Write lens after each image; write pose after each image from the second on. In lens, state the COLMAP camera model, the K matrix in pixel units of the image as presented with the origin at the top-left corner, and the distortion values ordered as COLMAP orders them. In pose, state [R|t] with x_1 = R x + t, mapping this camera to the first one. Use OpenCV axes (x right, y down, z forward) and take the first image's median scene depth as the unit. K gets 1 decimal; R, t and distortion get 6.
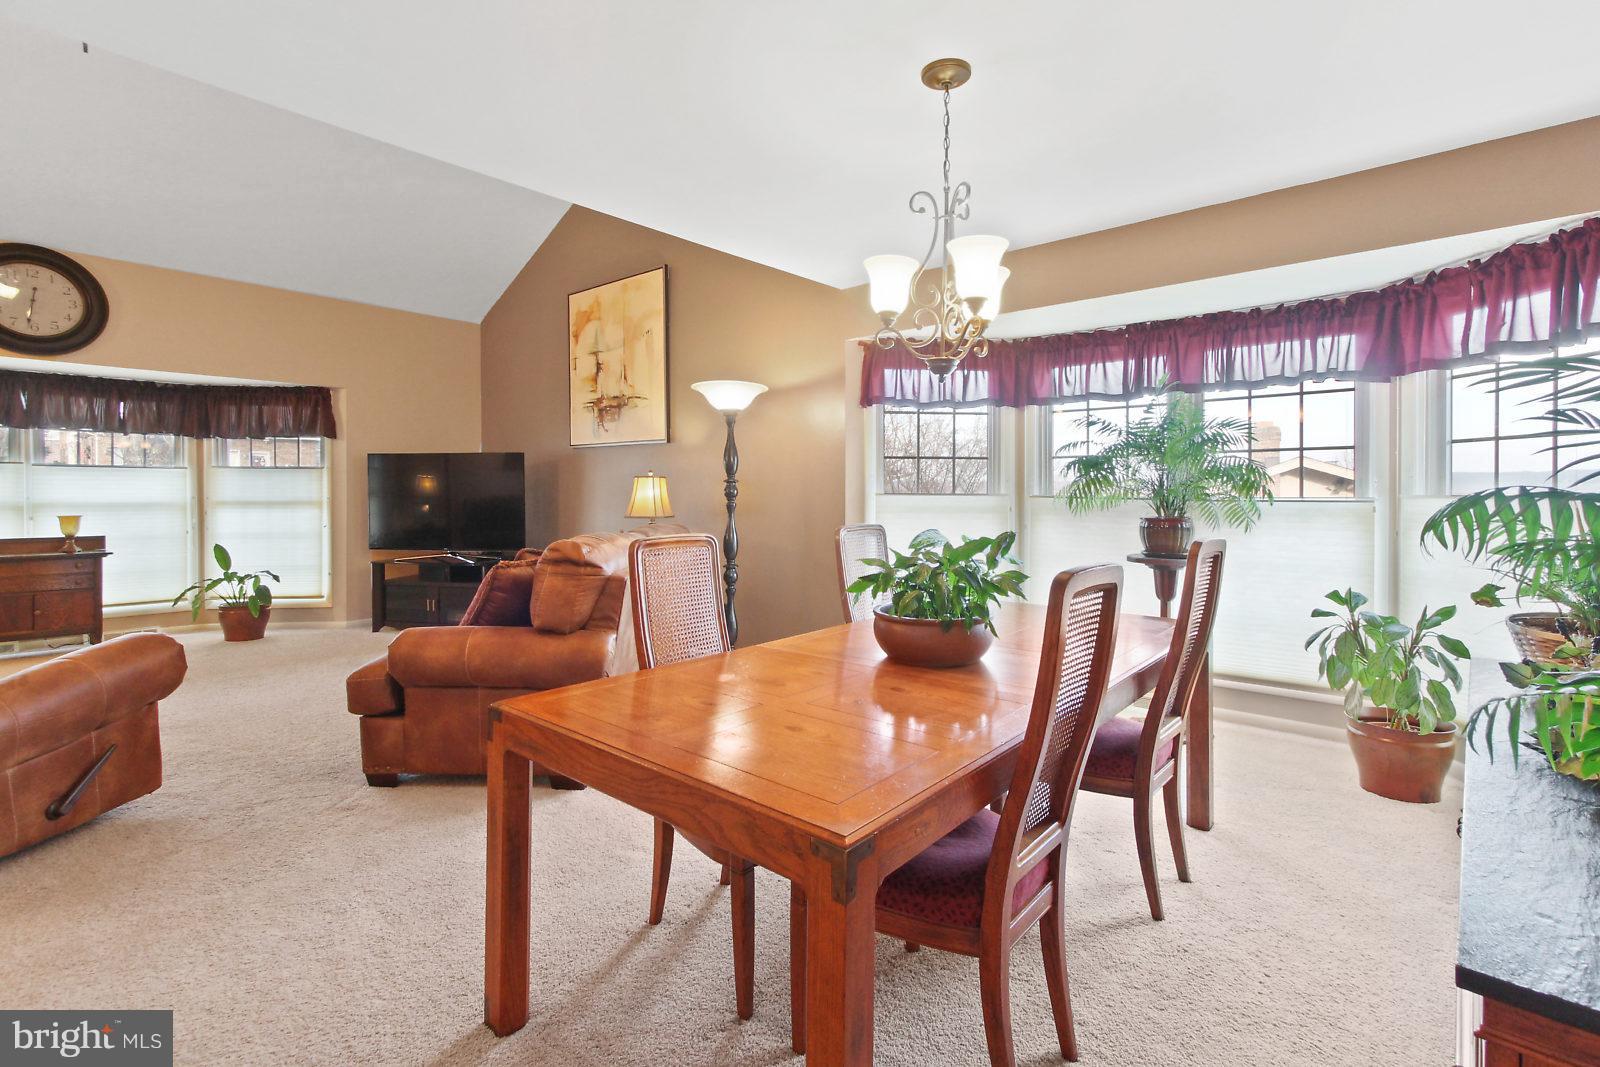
lens RADIAL K [[747.2, 0, 826.3], [0, 747.2, 493.5], [0, 0, 1]] dist [0.002752, 0.001952]
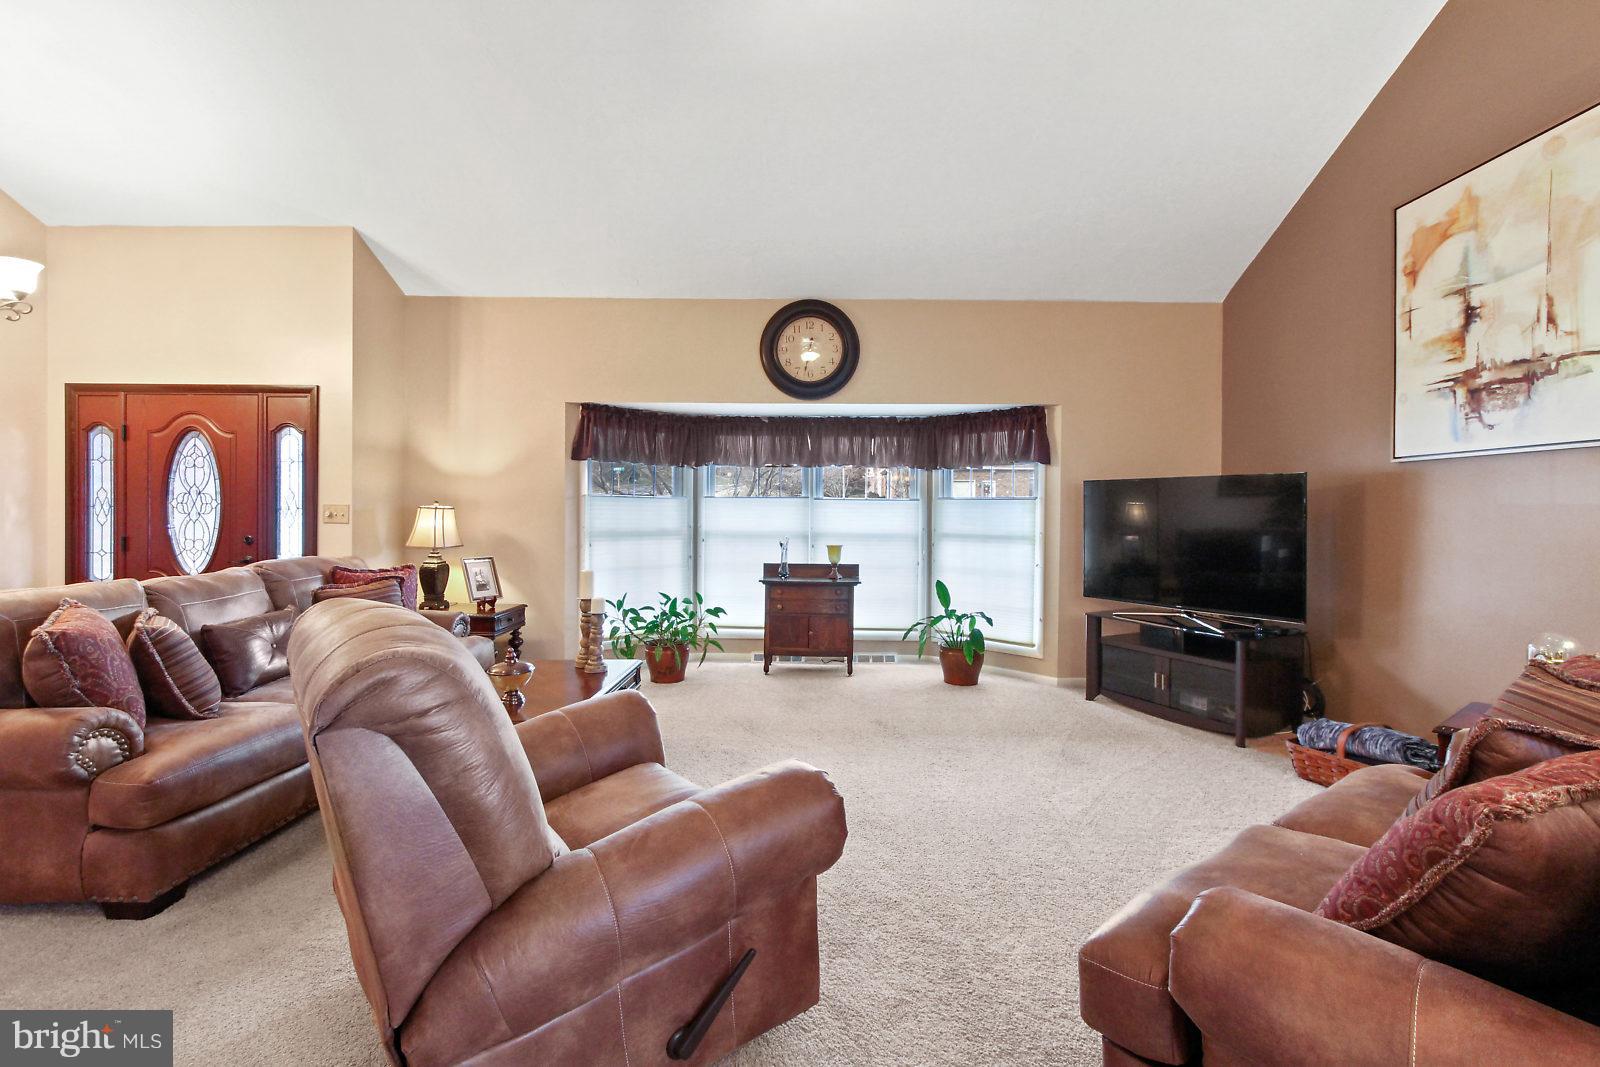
lens RADIAL K [[747.2, 0, 795.4], [0, 747.2, 519.8], [0, 0, 1]] dist [0.002752, 0.001952]
pose [[0.620636, 0.013963, -0.783975, -0.176221], [-0.011245, 0.999897, 0.008907, -0.015004], [0.784018, 0.003287, 0.620729, 0.257703]]
